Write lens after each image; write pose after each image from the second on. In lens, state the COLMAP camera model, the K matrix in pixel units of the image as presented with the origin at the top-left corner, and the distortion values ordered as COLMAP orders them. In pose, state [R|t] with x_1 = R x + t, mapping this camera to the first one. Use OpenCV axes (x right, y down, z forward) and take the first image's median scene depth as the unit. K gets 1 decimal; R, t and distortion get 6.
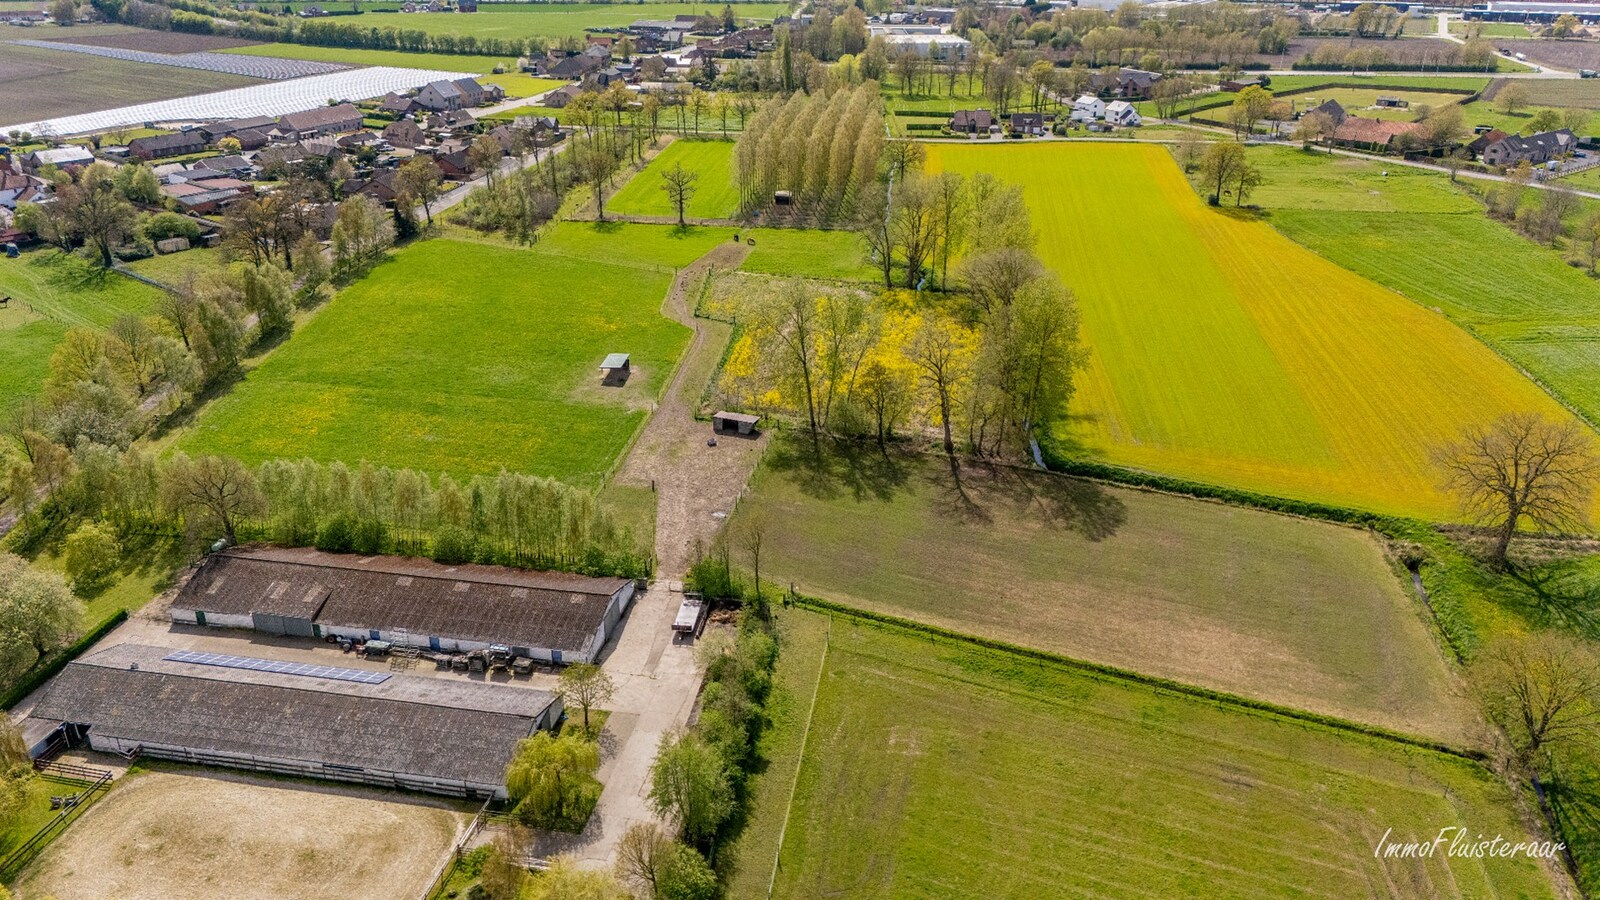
lens RADIAL K [[1059.0, 0, 800.0], [0, 1059.0, 450.0], [0, 0, 1]] dist [0.028665, -0.020657]
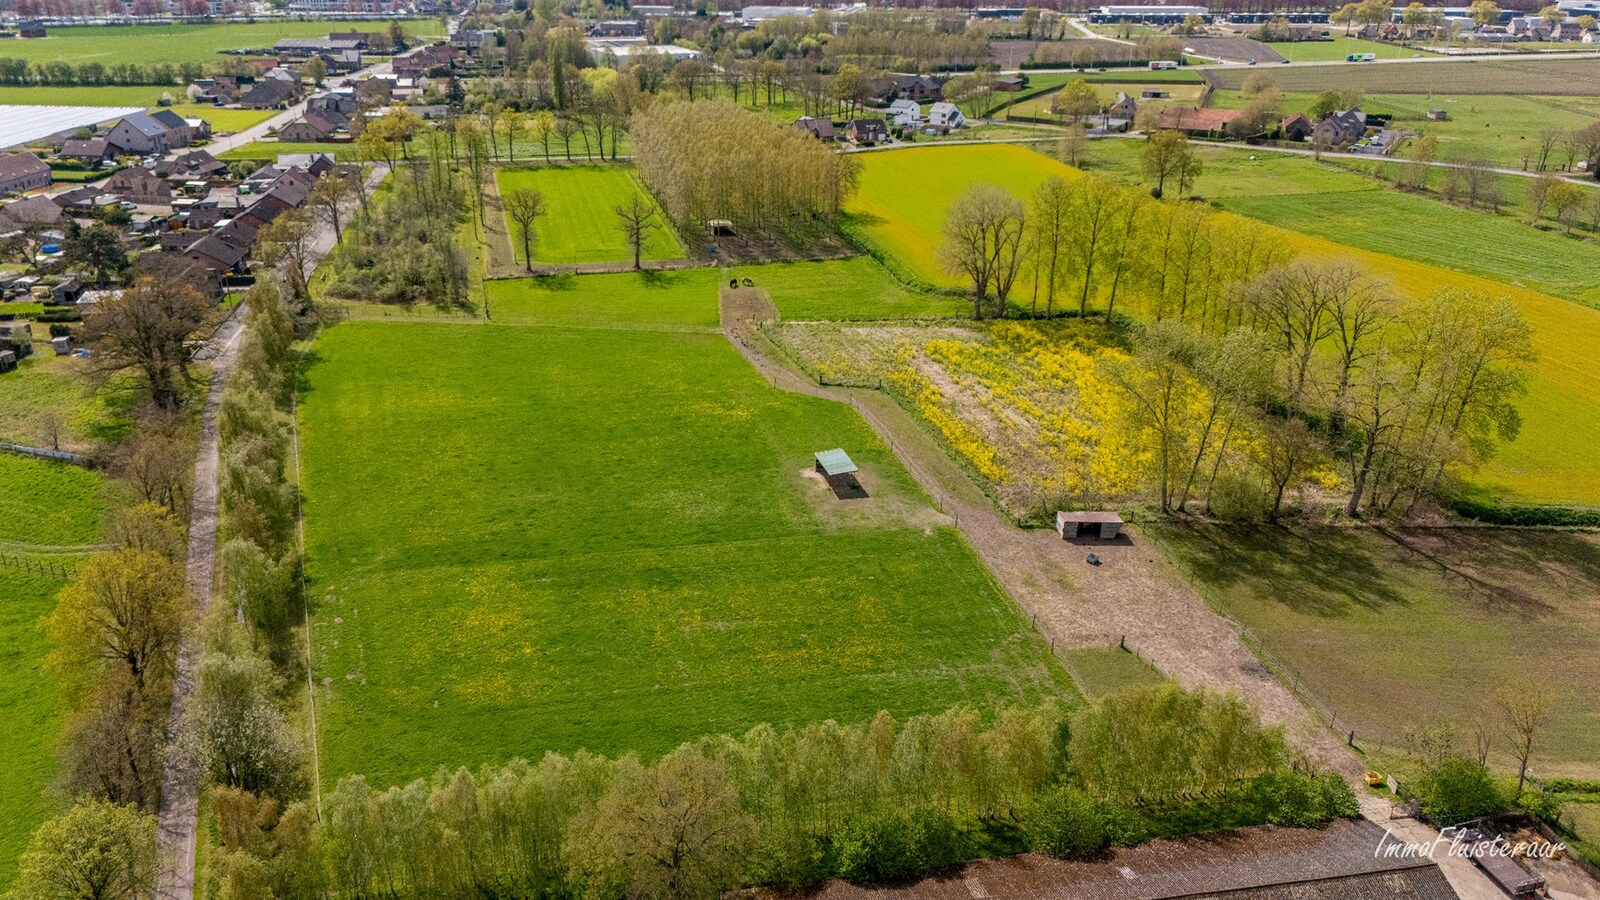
lens RADIAL K [[1059.0, 0, 800.0], [0, 1059.0, 450.0], [0, 0, 1]] dist [0.028665, -0.020657]
pose [[0.937835, -0.147600, 0.314134, -0.143935], [0.152060, 0.988316, 0.010405, -0.035317], [-0.312000, 0.038009, 0.949322, 0.103824]]
